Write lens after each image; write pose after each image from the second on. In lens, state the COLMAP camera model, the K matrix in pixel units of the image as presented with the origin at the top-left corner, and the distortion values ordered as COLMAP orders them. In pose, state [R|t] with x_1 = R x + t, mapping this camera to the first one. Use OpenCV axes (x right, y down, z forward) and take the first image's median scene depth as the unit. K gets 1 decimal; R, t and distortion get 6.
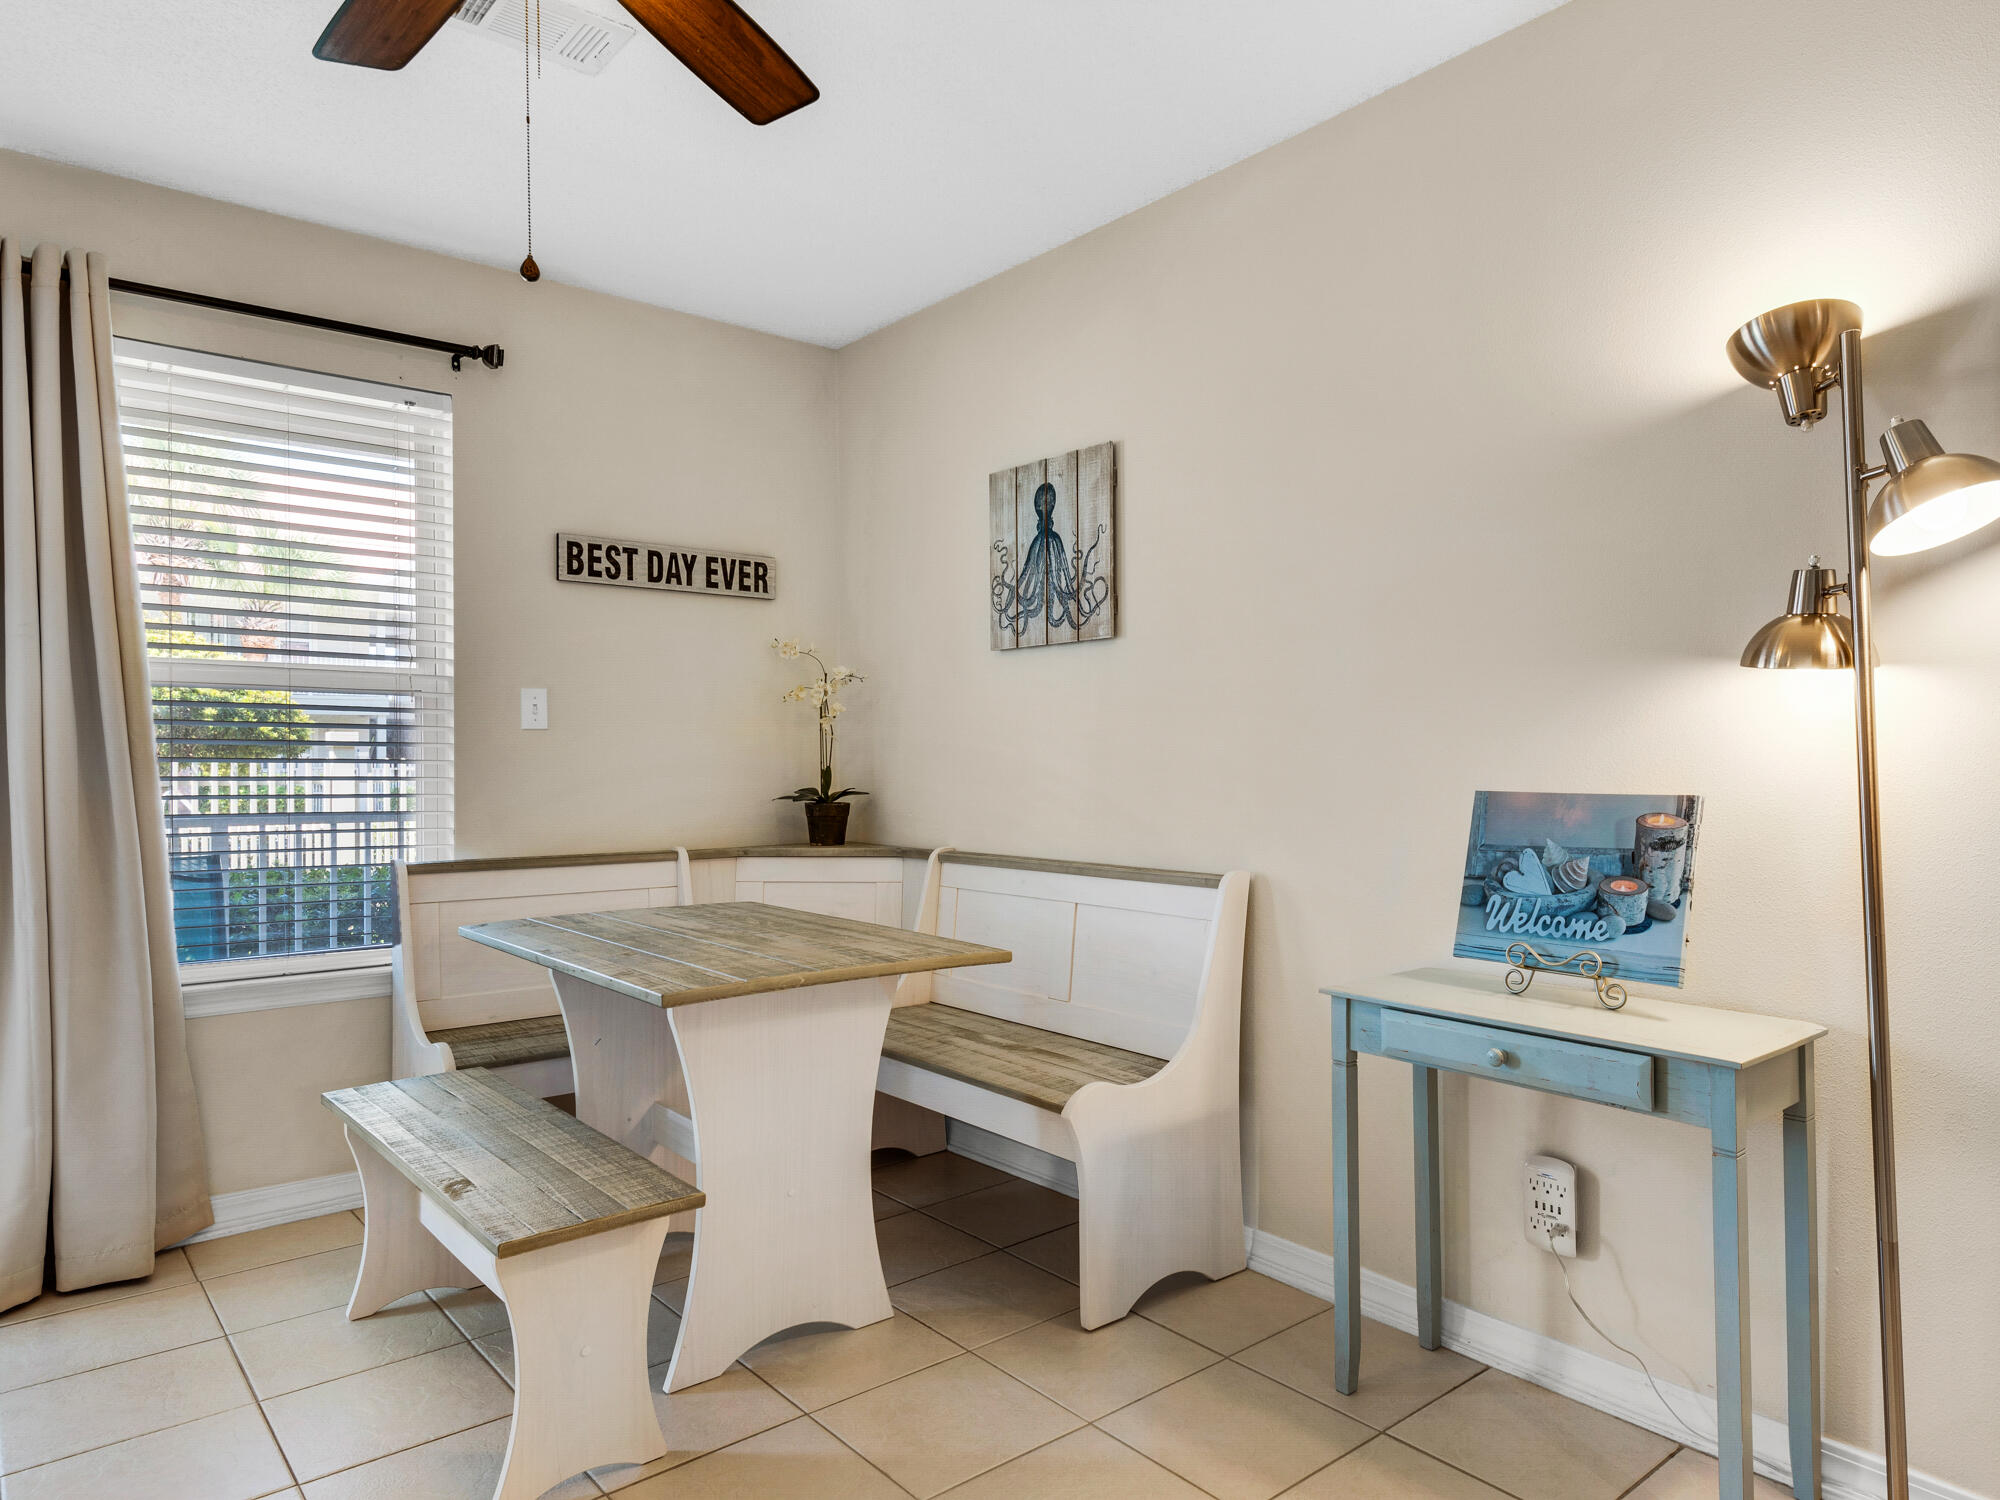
lens RADIAL K [[1273.5, 0, 1060.2], [0, 1273.5, 761.8], [0, 0, 1]] dist [0.044994, -0.023486]
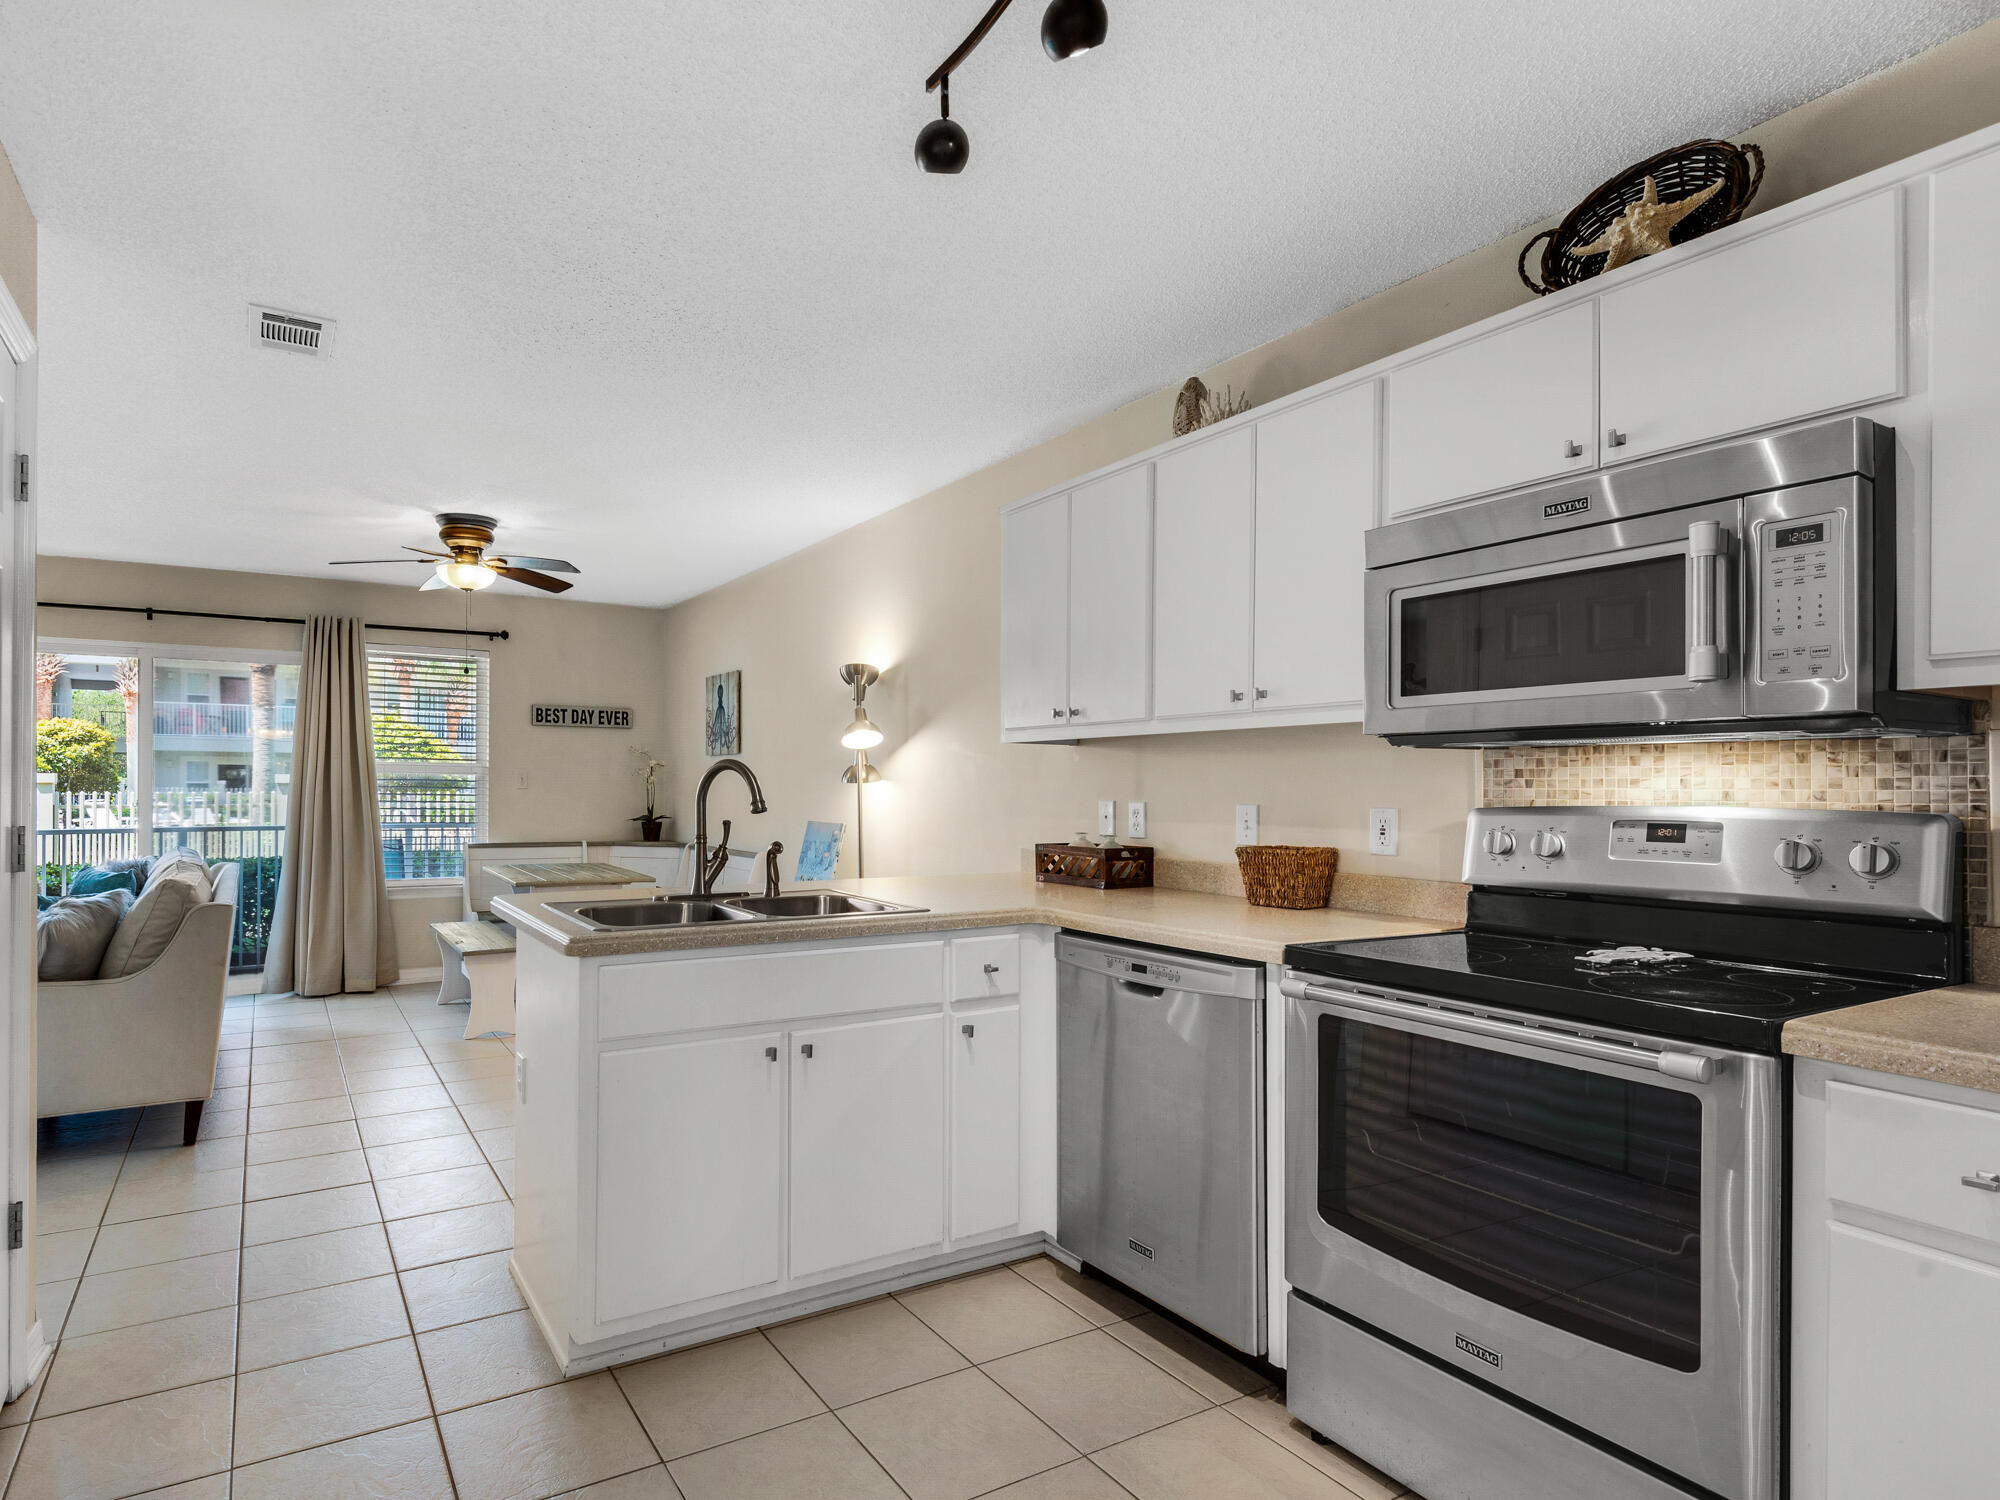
lens RADIAL K [[1098.6, 0, 890.9], [0, 1098.6, 783.1], [0, 0, 1]] dist [0.009648, 0.000455]
pose [[0.981107, 0.006247, -0.193366, 0.694579], [-0.006984, 0.999971, -0.003131, -0.036779], [0.193341, 0.004422, 0.981122, -0.914496]]
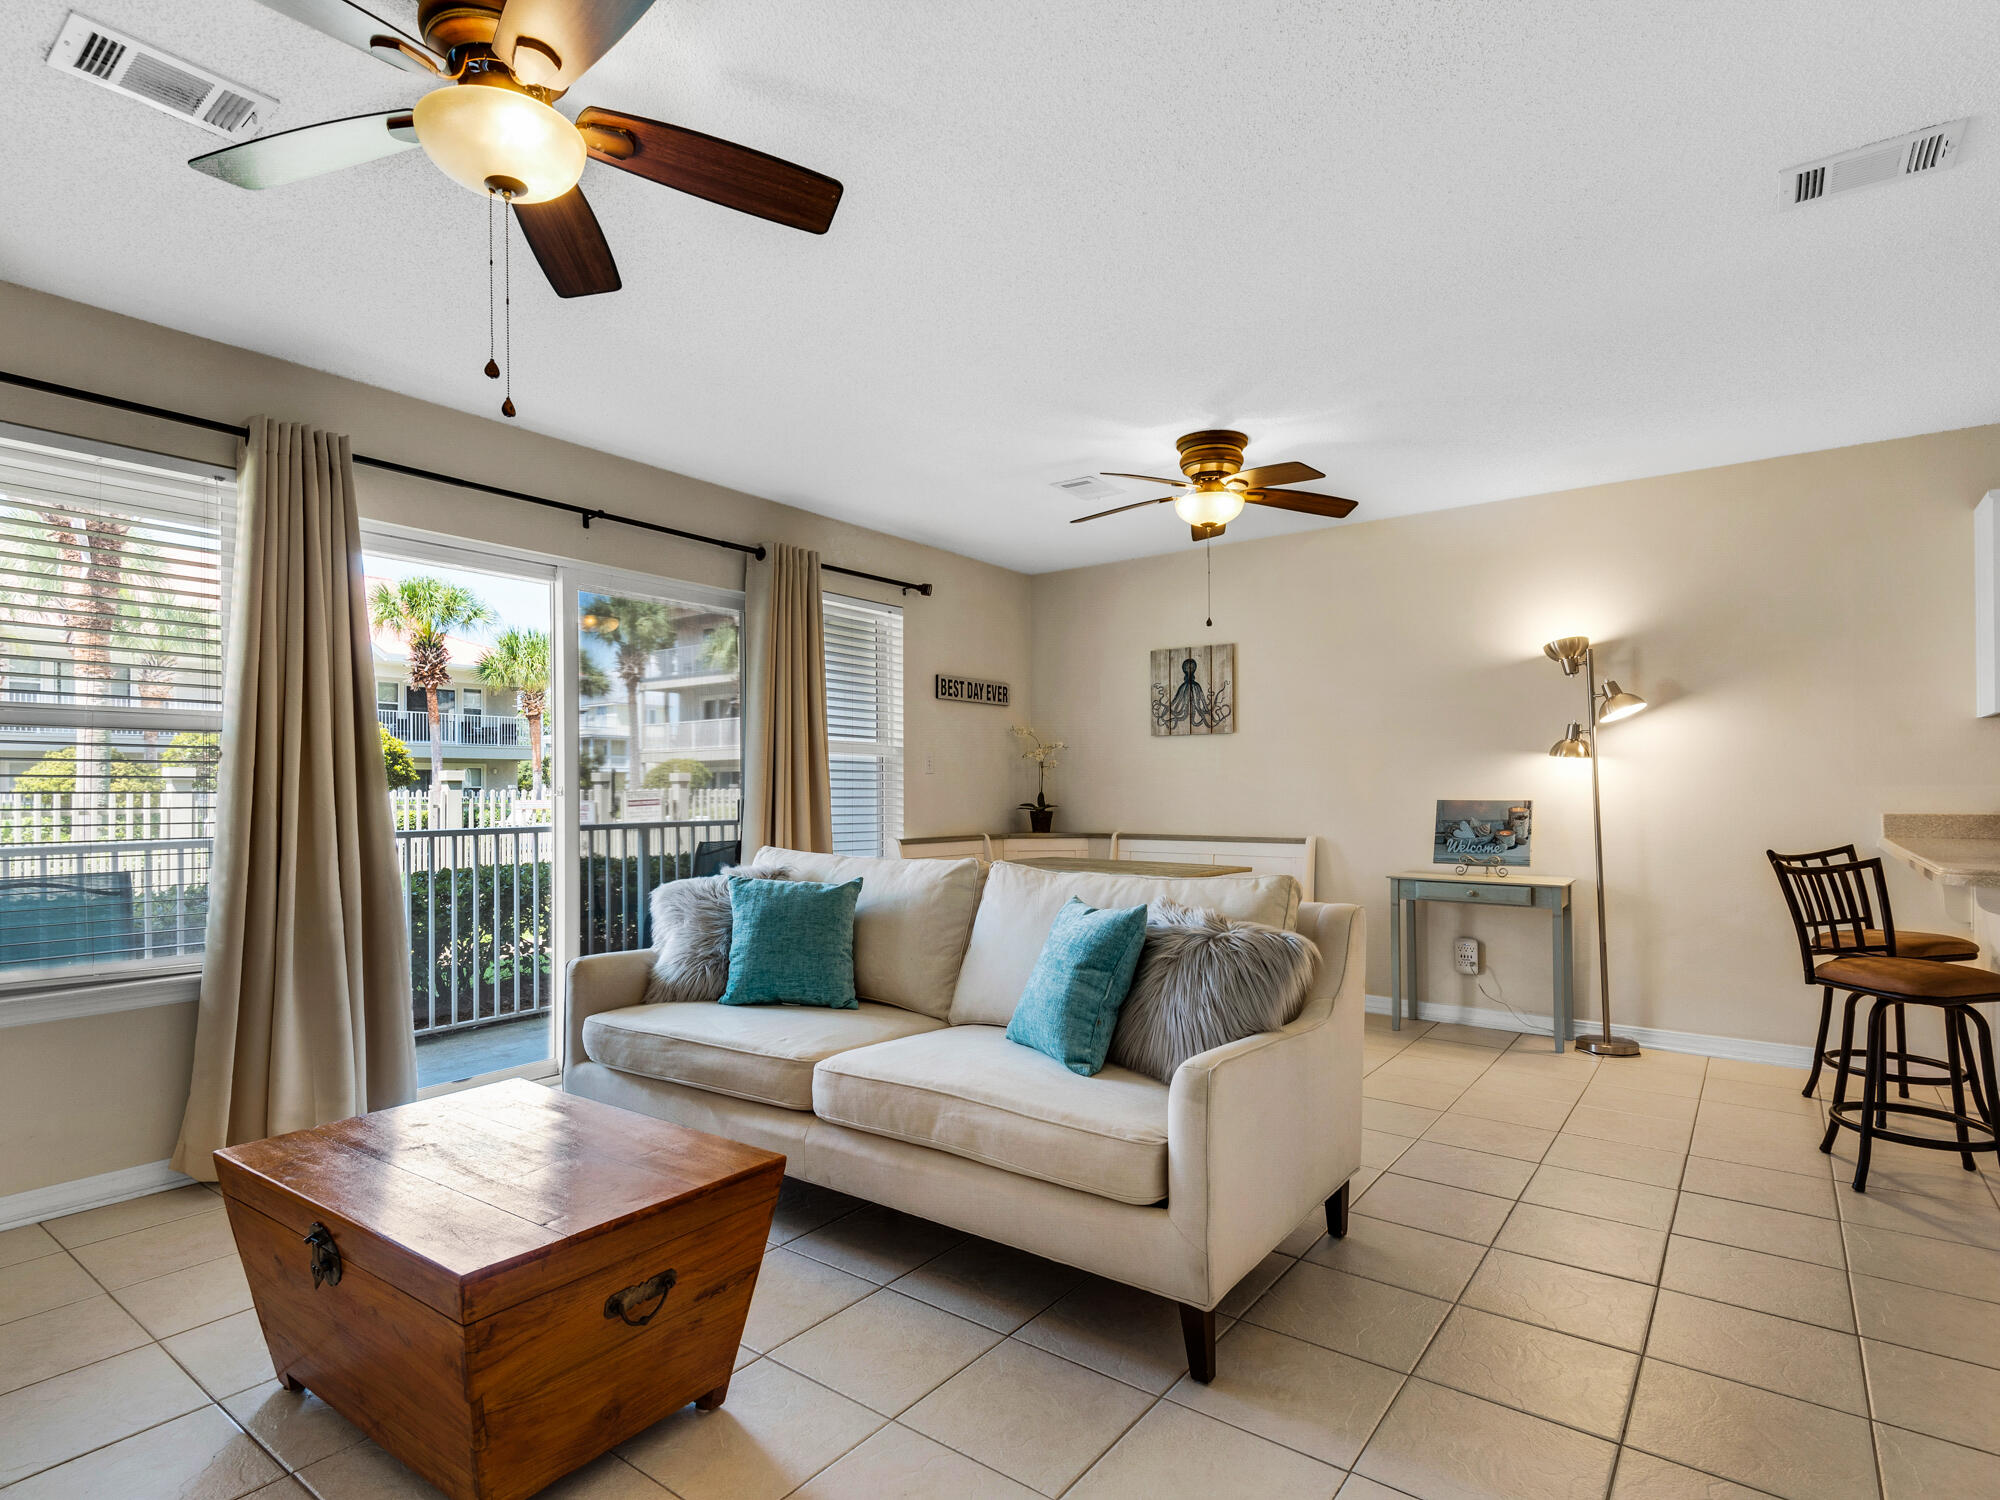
lens RADIAL K [[1035.9, 0, 961.4], [0, 1035.9, 783.4], [0, 0, 1]] dist [0.028391, -0.005519]
pose [[0.981889, 0.000878, 0.189455, -0.718348], [0.000981, 0.999952, -0.009717, 0.005892], [-0.189455, 0.009727, 0.981841, -0.627230]]
